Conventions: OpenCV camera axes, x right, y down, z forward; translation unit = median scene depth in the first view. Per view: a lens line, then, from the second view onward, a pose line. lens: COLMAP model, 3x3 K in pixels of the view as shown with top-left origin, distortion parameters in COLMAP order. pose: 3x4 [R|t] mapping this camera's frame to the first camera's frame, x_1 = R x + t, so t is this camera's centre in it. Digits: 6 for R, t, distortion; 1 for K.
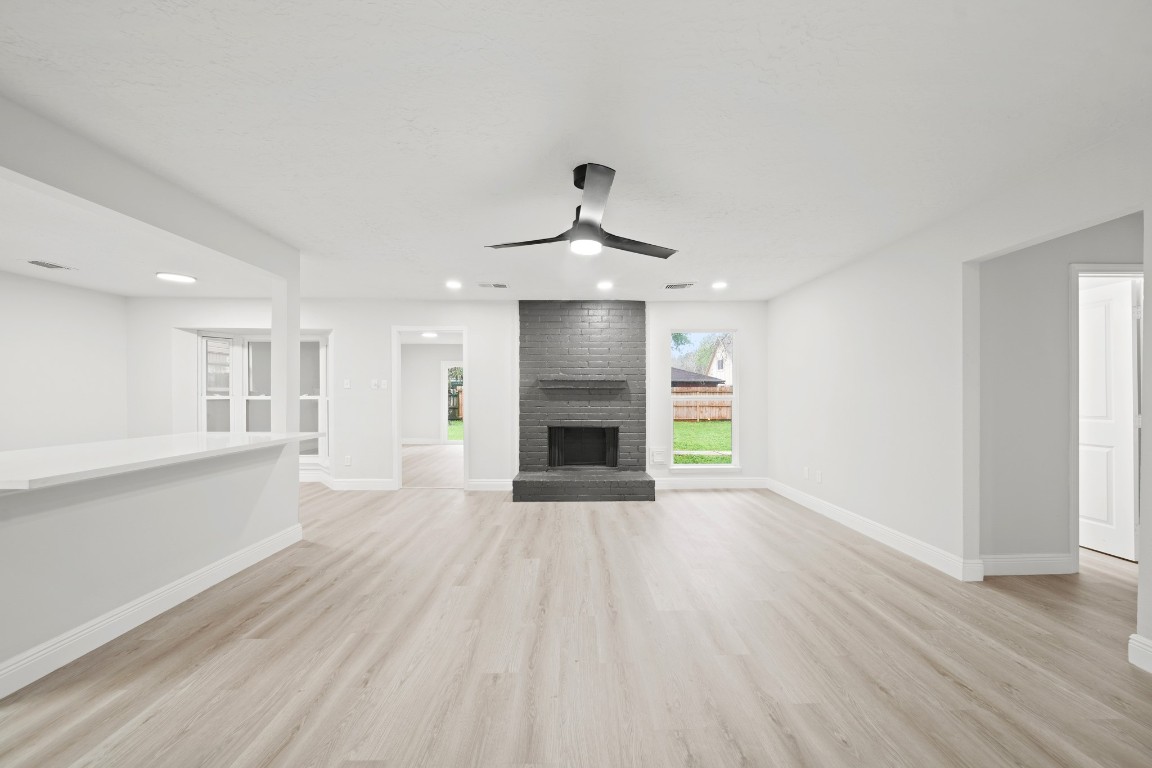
lens RADIAL K [[406.2, 0, 581.0], [0, 406.2, 390.7], [0, 0, 1]] dist [-0.003268, 0.000188]
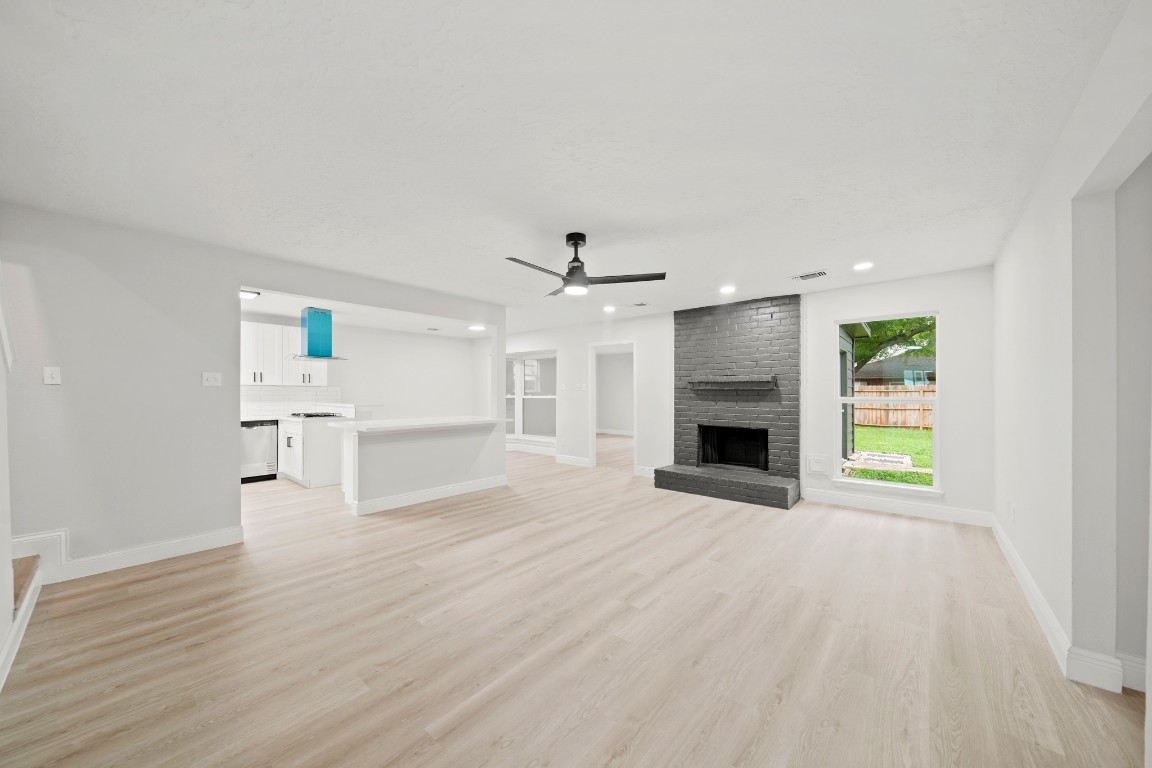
lens RADIAL K [[406.2, 0, 581.1], [0, 406.2, 387.6], [0, 0, 1]] dist [-0.003268, 0.000188]
pose [[0.751098, -0.009391, -0.660124, 0.397363], [0.003298, 0.999940, -0.010473, -0.000633], [0.660183, 0.005689, 0.751084, -0.013077]]
